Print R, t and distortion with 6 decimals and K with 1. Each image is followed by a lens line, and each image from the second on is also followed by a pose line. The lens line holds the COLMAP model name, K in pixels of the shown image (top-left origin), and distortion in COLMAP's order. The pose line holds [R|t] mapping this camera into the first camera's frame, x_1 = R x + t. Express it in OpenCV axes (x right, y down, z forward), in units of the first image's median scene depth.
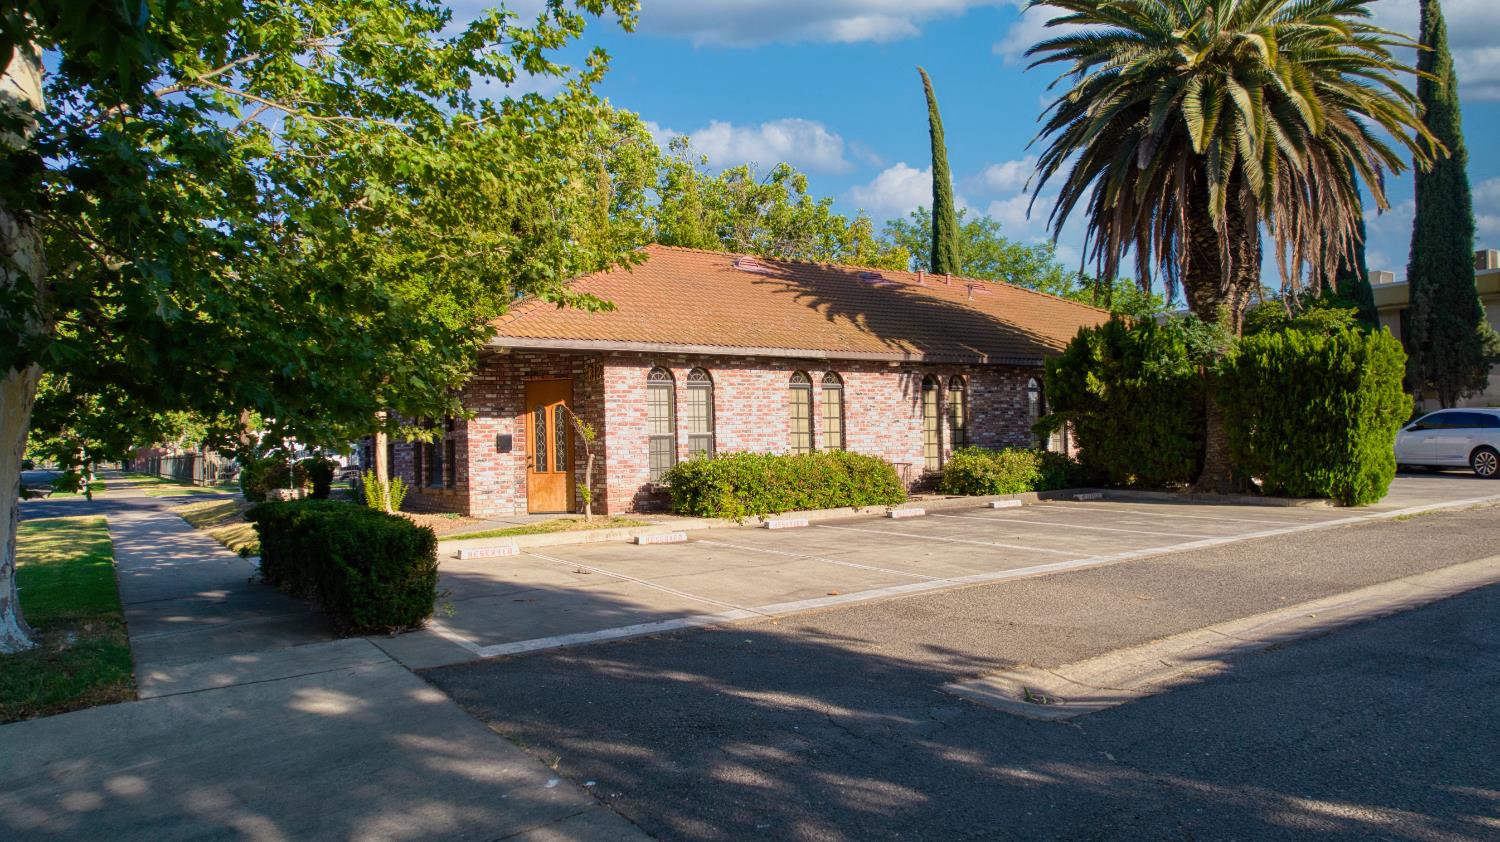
lens RADIAL K [[967.2, 0, 769.7], [0, 967.2, 419.3], [0, 0, 1]] dist [-0.067375, 0.064382]
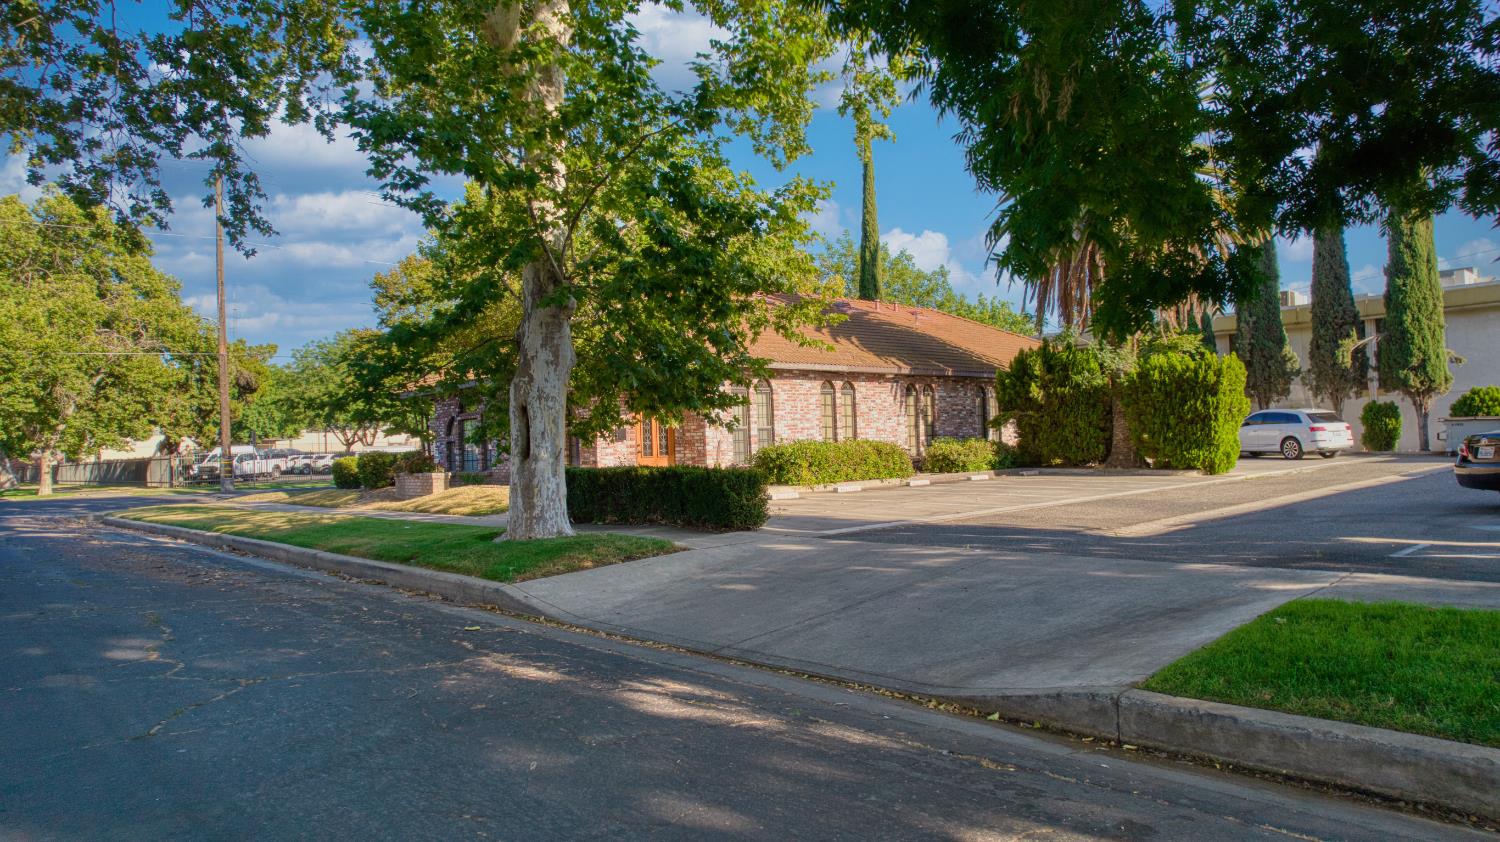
lens RADIAL K [[967.2, 0, 769.7], [0, 967.2, 419.3], [0, 0, 1]] dist [-0.067375, 0.064382]
pose [[0.987925, -0.002038, 0.154921, -0.251288], [0.003174, 0.999970, -0.007089, 0.012351], [-0.154902, 0.007495, 0.987901, -0.303157]]
